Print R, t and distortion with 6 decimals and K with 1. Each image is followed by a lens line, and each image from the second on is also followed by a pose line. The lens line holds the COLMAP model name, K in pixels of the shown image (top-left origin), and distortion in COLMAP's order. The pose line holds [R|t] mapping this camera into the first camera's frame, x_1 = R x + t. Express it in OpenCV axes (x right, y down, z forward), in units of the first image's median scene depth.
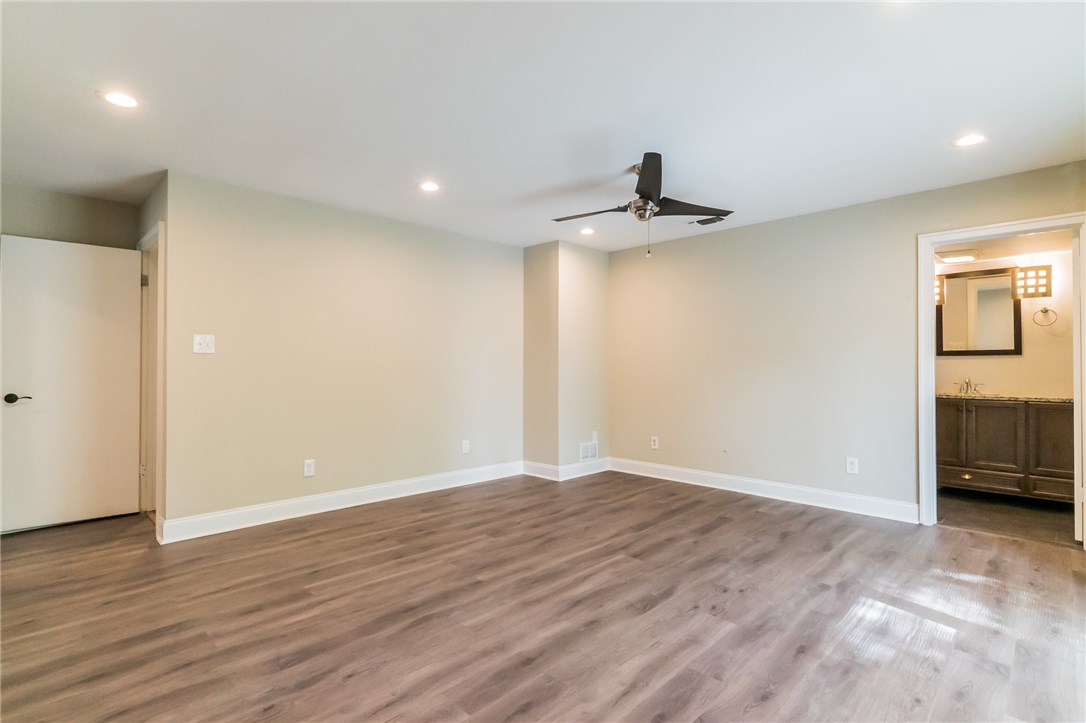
lens RADIAL K [[532.9, 0, 544.8], [0, 532.9, 366.5], [0, 0, 1]] dist [0.001285, 0.000959]
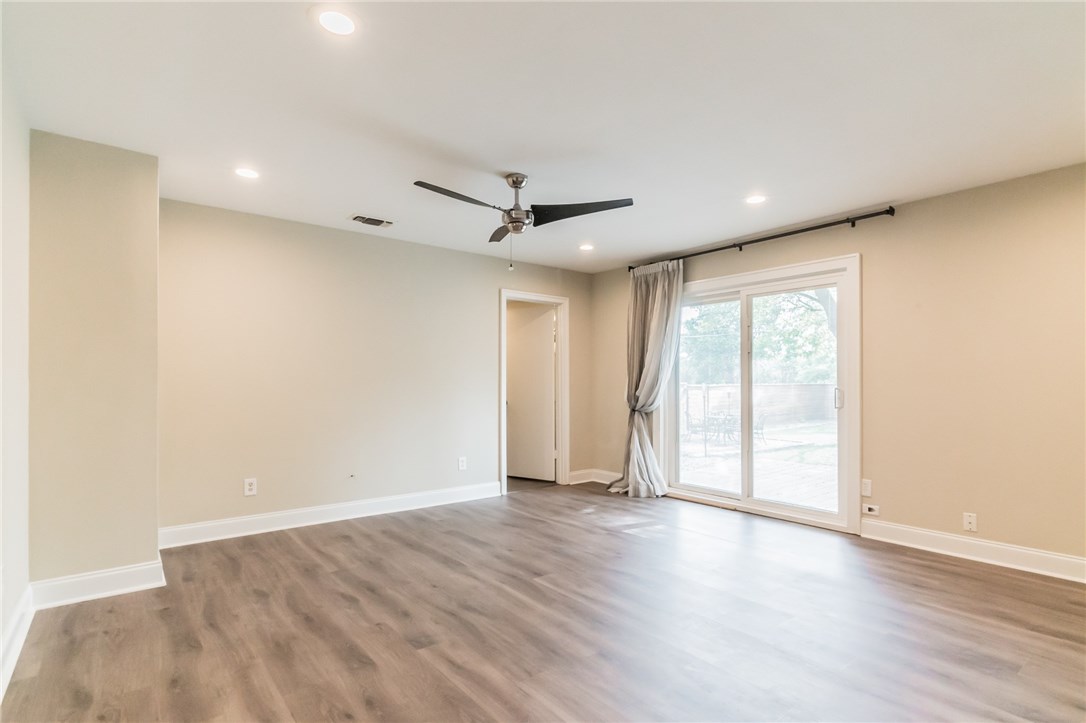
lens RADIAL K [[532.9, 0, 544.8], [0, 532.9, 366.5], [0, 0, 1]] dist [0.001285, 0.000959]
pose [[0.113222, 0.028197, 0.993169, -0.729843], [0.003461, 0.999580, -0.028774, -0.000715], [-0.993564, 0.006696, 0.113077, 0.778723]]
